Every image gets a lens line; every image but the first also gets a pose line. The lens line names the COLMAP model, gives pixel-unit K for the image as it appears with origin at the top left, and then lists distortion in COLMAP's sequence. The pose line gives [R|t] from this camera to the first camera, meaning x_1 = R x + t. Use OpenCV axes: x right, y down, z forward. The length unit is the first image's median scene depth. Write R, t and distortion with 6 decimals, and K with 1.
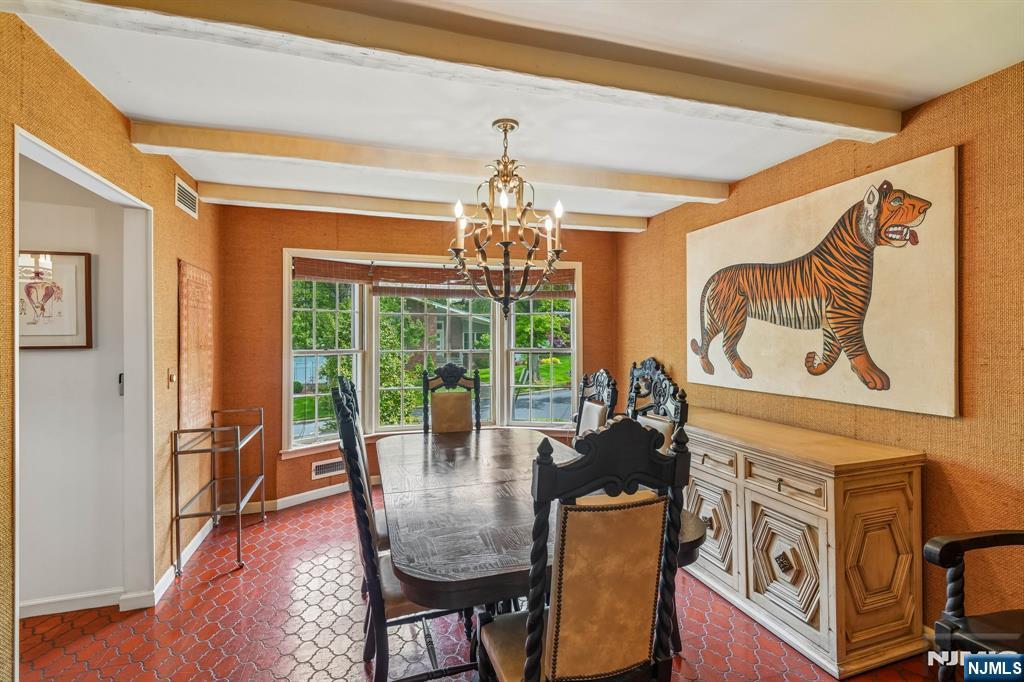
lens RADIAL K [[479.2, 0, 514.9], [0, 479.2, 338.6], [0, 0, 1]] dist [-0.003069, -0.000249]
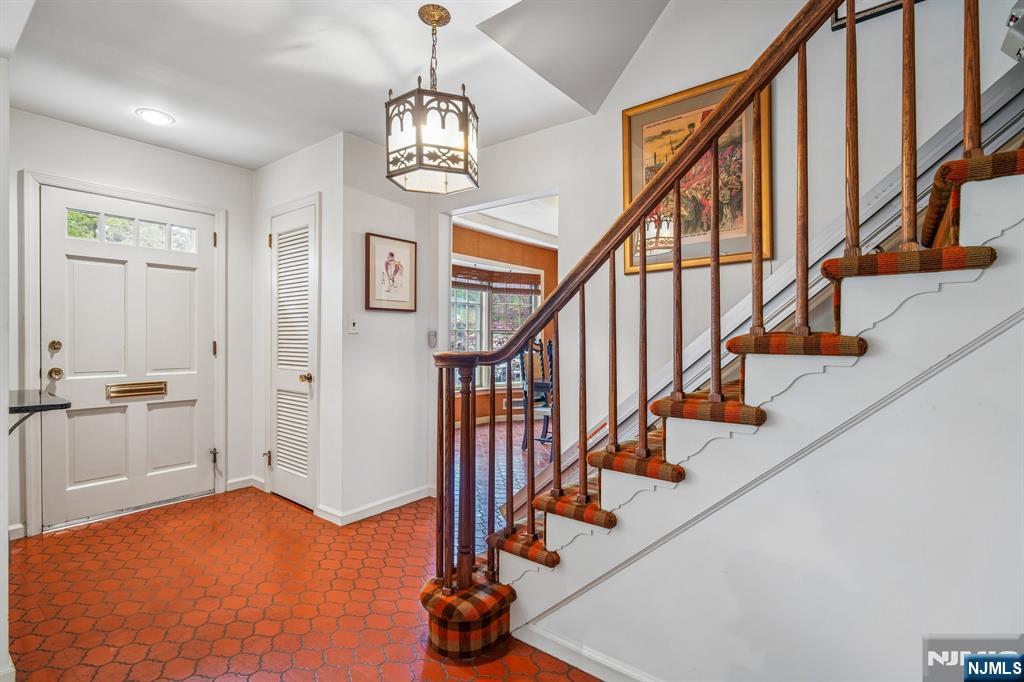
lens RADIAL K [[479.2, 0, 514.9], [0, 479.2, 338.6], [0, 0, 1]] dist [-0.003069, -0.000249]
pose [[0.837545, 0.008901, 0.546295, -1.307339], [-0.006307, 0.999958, -0.006625, 0.099355], [-0.546332, 0.002103, 0.837566, -0.298709]]
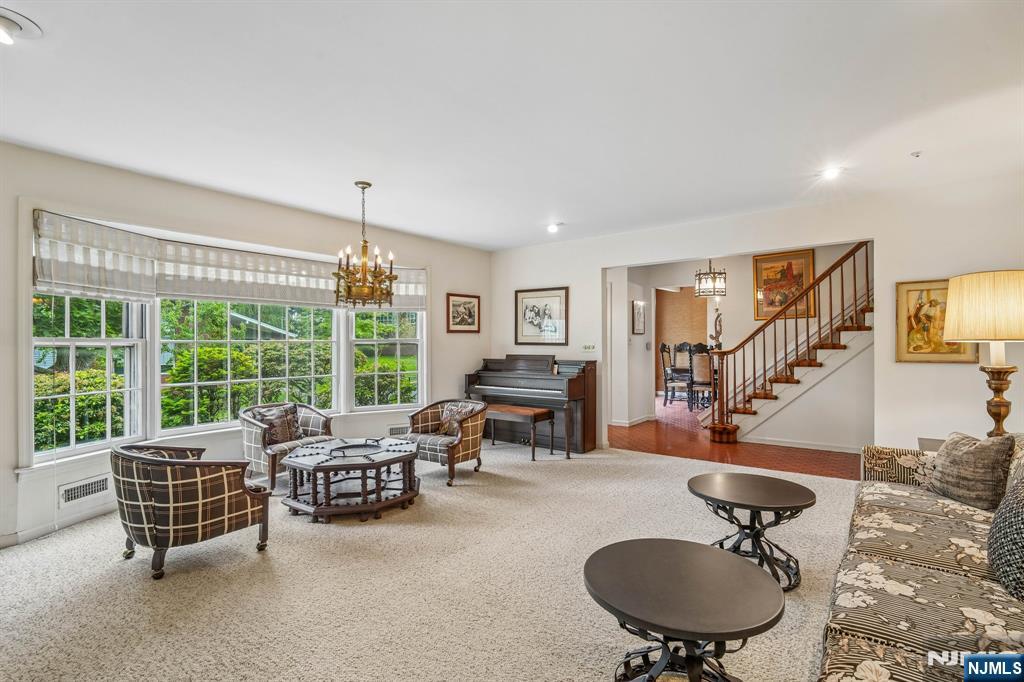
lens RADIAL K [[479.2, 0, 514.9], [0, 479.2, 338.6], [0, 0, 1]] dist [-0.003069, -0.000249]
pose [[0.825480, 0.006335, 0.564396, -2.989378], [0.003770, 0.999853, -0.016737, 0.093963], [-0.564419, 0.015944, 0.825334, -0.946082]]
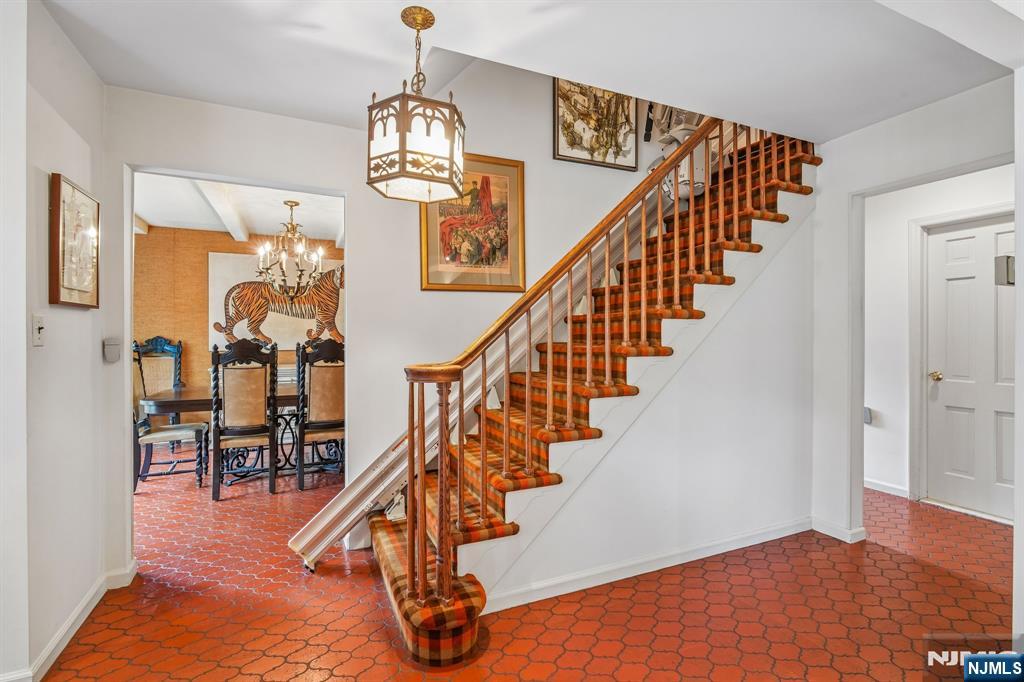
lens RADIAL K [[479.2, 0, 514.9], [0, 479.2, 338.6], [0, 0, 1]] dist [-0.003069, -0.000249]
pose [[-0.106152, 0.002445, 0.994347, -1.709401], [0.000418, 0.999997, -0.002415, 0.077961], [-0.994350, 0.000160, -0.106152, 0.282620]]
